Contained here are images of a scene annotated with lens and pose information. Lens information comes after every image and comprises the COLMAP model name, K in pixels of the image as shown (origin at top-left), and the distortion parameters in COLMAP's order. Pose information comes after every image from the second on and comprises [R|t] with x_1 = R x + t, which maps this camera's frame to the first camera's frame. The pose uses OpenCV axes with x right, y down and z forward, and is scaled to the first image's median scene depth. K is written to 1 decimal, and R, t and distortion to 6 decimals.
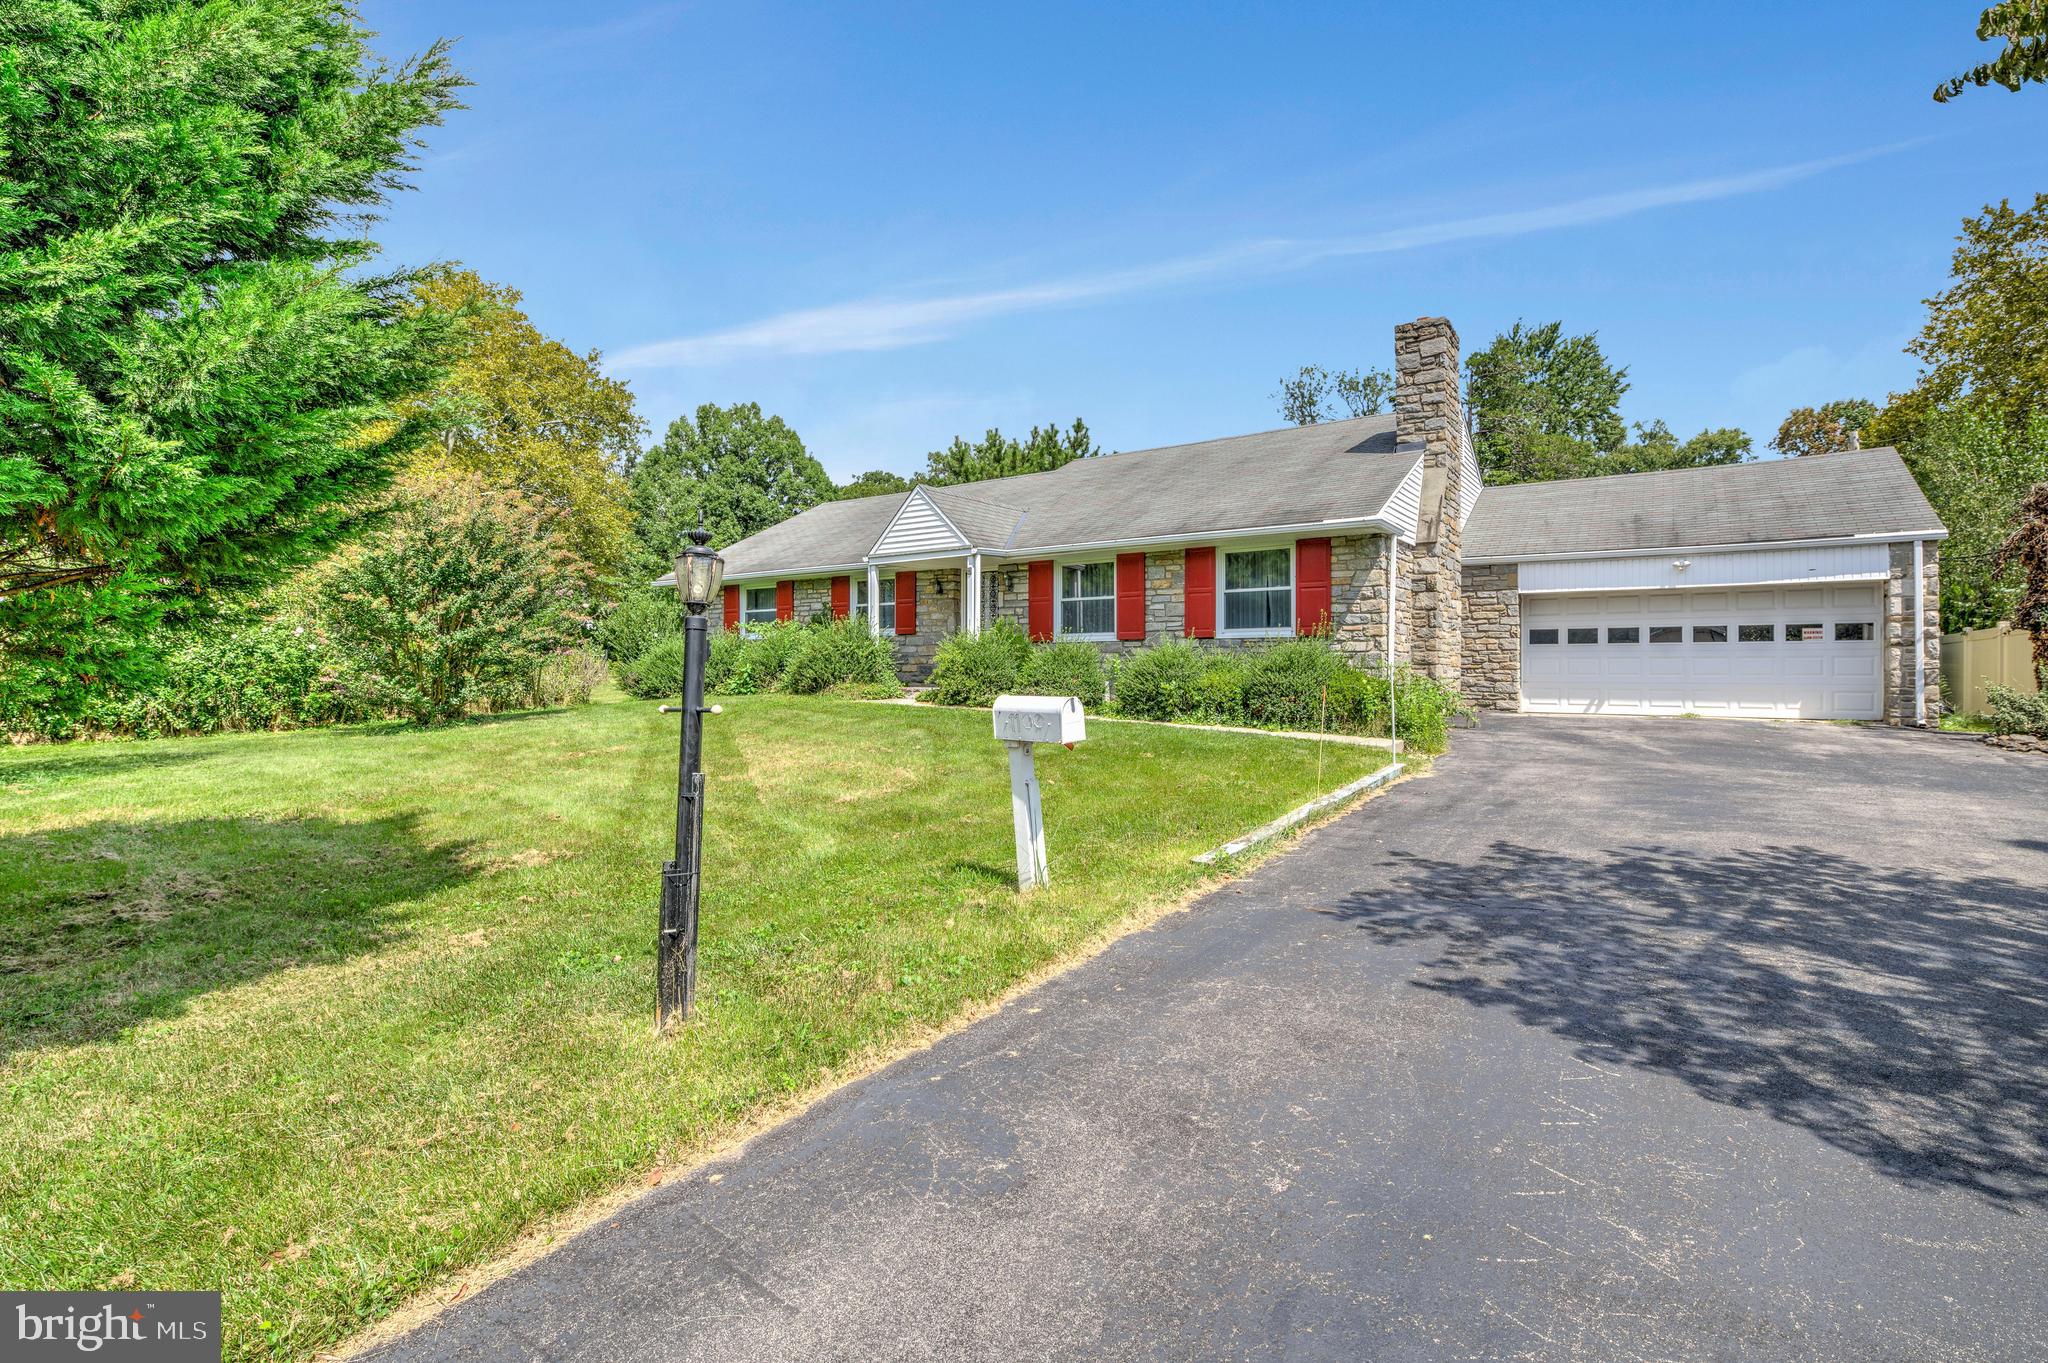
lens RADIAL K [[1012.7, 0, 1026.9], [0, 1012.7, 689.3], [0, 0, 1]] dist [0.002711, -0.000935]
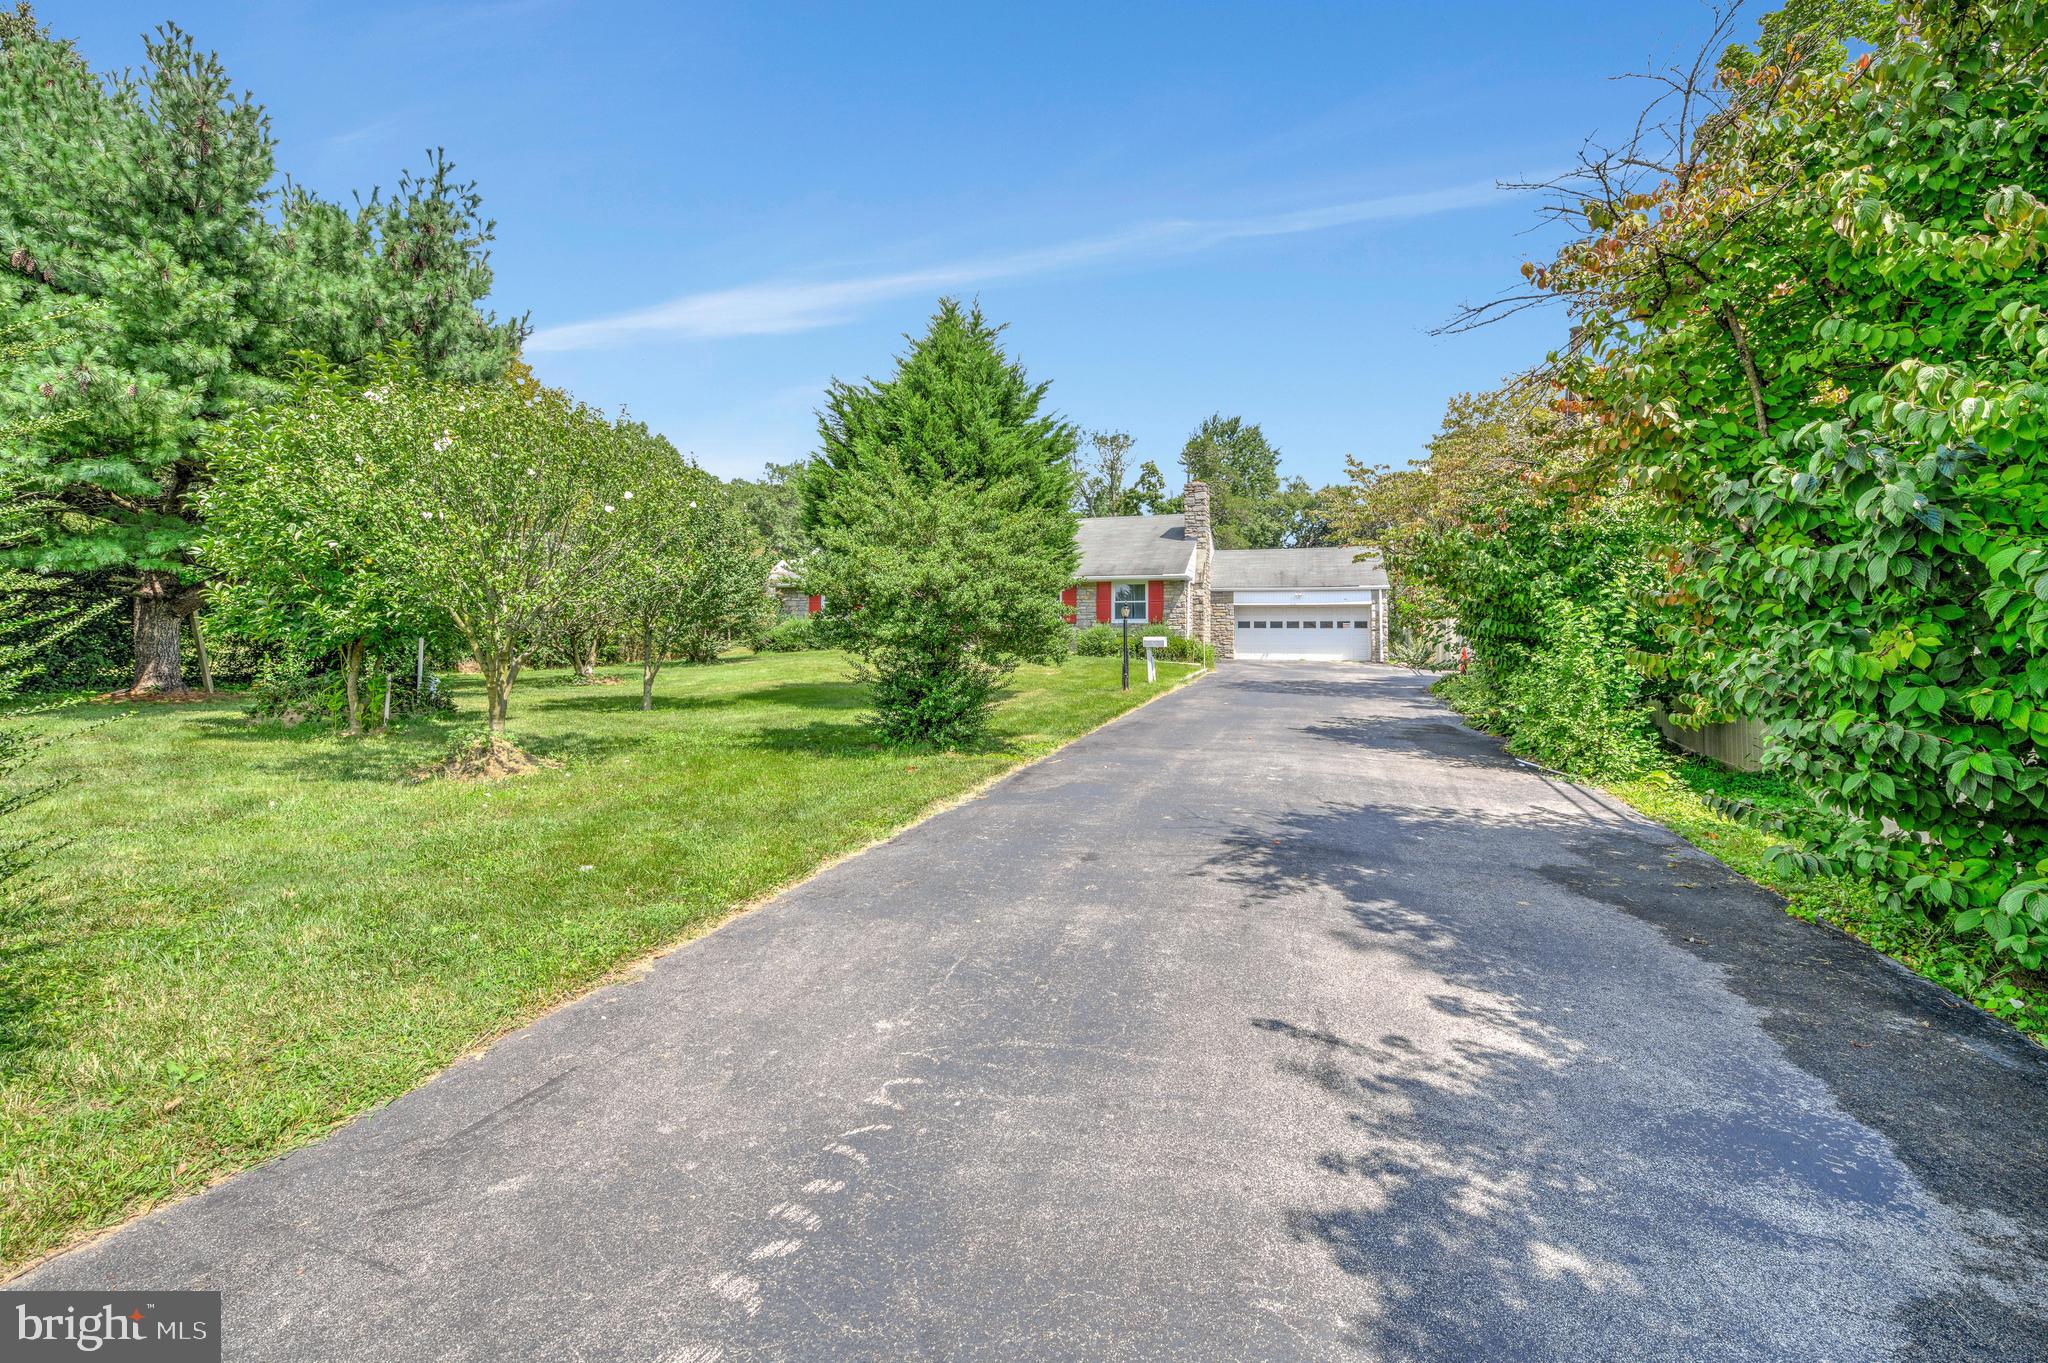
lens RADIAL K [[847.6, 0, 1021.8], [0, 847.6, 663.5], [0, 0, 1]] dist [0.025181, 0.000200]
pose [[0.971068, 0.005349, 0.238745, -0.436432], [-0.005790, 0.999983, 0.001143, 0.036570], [-0.238734, -0.002492, 0.971082, -0.741645]]
